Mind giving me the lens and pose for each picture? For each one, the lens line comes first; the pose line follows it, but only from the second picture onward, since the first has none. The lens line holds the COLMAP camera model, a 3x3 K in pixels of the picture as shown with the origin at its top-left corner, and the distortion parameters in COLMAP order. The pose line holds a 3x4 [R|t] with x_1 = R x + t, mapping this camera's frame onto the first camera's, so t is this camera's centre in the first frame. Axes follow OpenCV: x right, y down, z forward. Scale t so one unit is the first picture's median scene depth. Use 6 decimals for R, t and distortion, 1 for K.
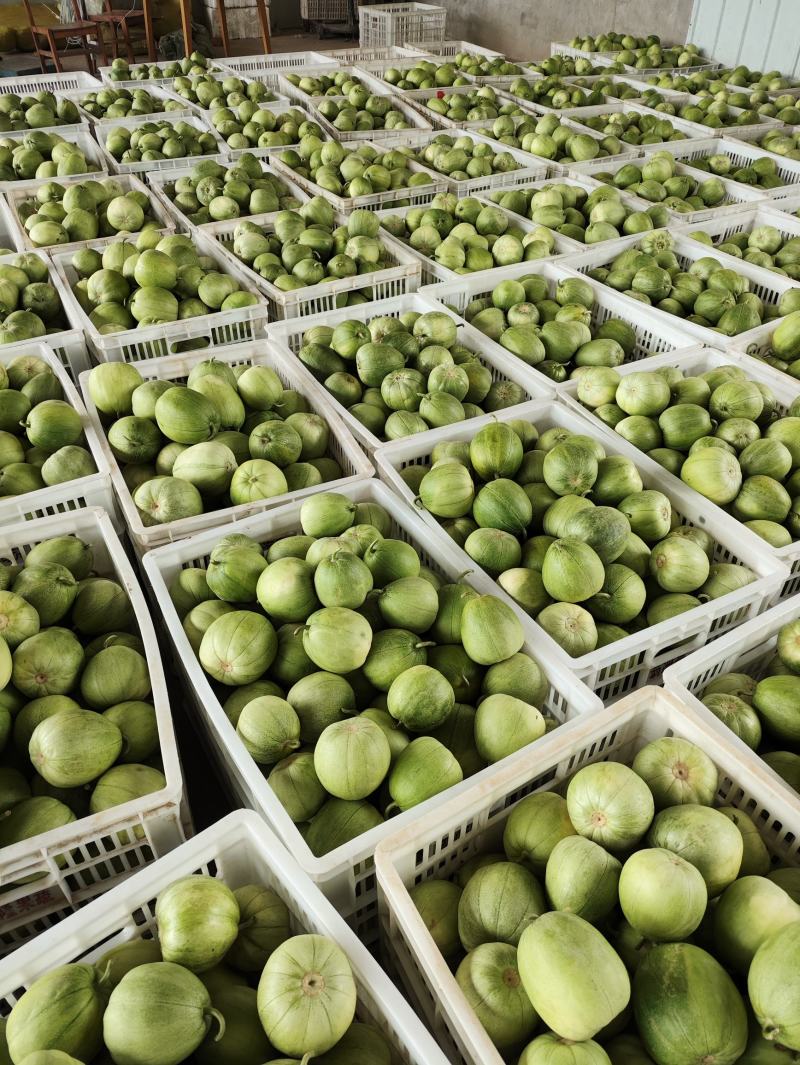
lens RADIAL K [[785.9, 0, 395.1], [0, 785.9, 535.6], [0, 0, 1]] dist [0.108107, -0.191765]
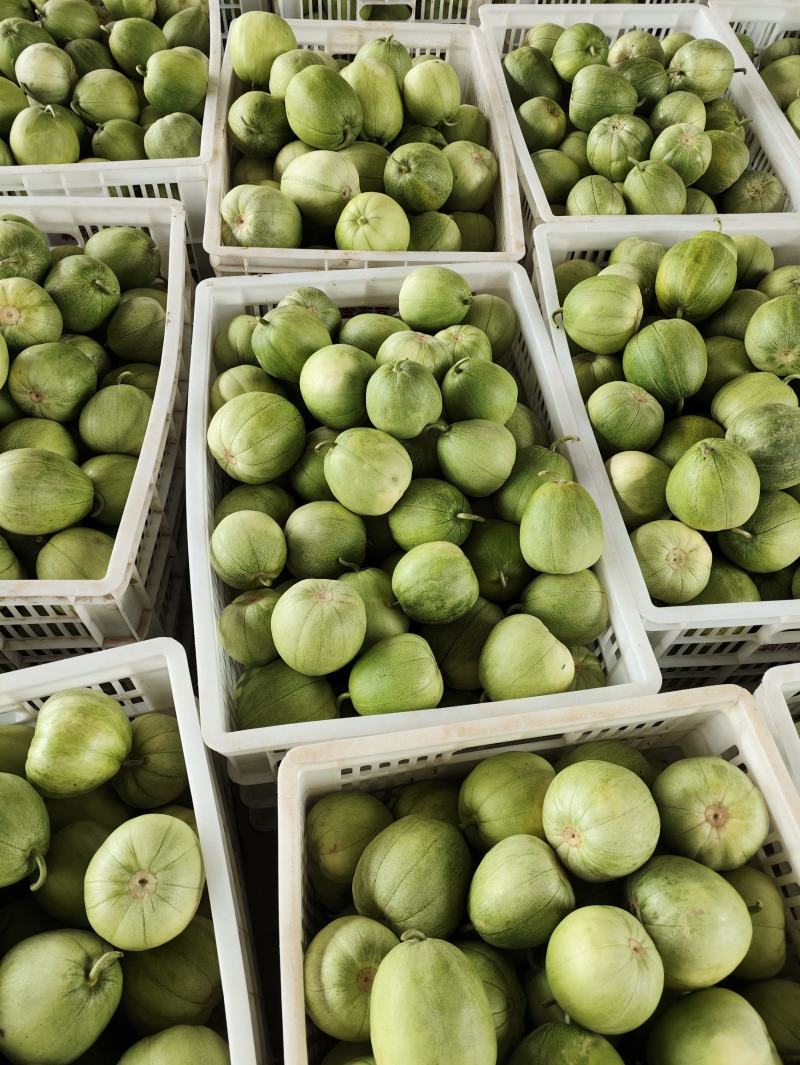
lens RADIAL K [[776.4, 0, 399.7], [0, 776.4, 525.0], [0, 0, 1]] dist [0.084654, -0.147985]
pose [[0.920714, 0.349936, -0.172714, 0.073963], [-0.279131, 0.899853, 0.335187, -0.059975], [0.272711, -0.260401, 0.926186, 0.196572]]
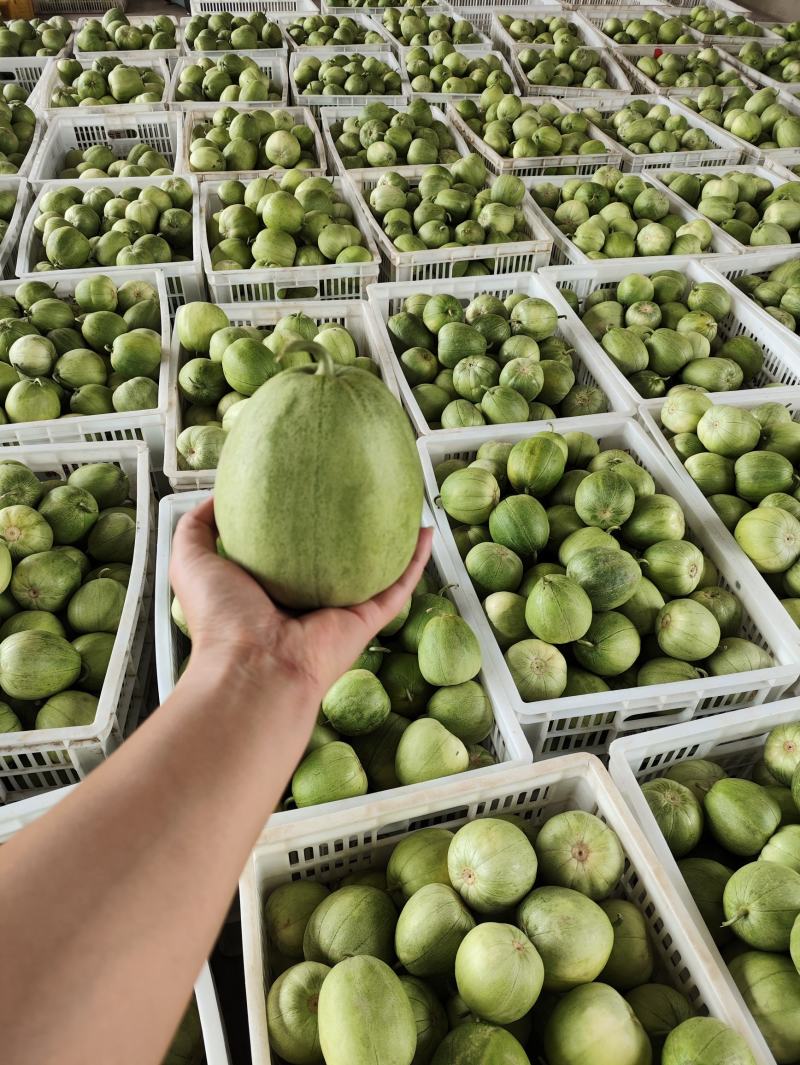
lens RADIAL K [[785.9, 0, 395.1], [0, 785.9, 535.6], [0, 0, 1]] dist [0.108107, -0.191765]
pose [[0.956261, 0.216600, -0.196593, 0.151270], [-0.203004, 0.975296, 0.087102, -0.062436], [0.210602, -0.043383, 0.976609, 0.032394]]
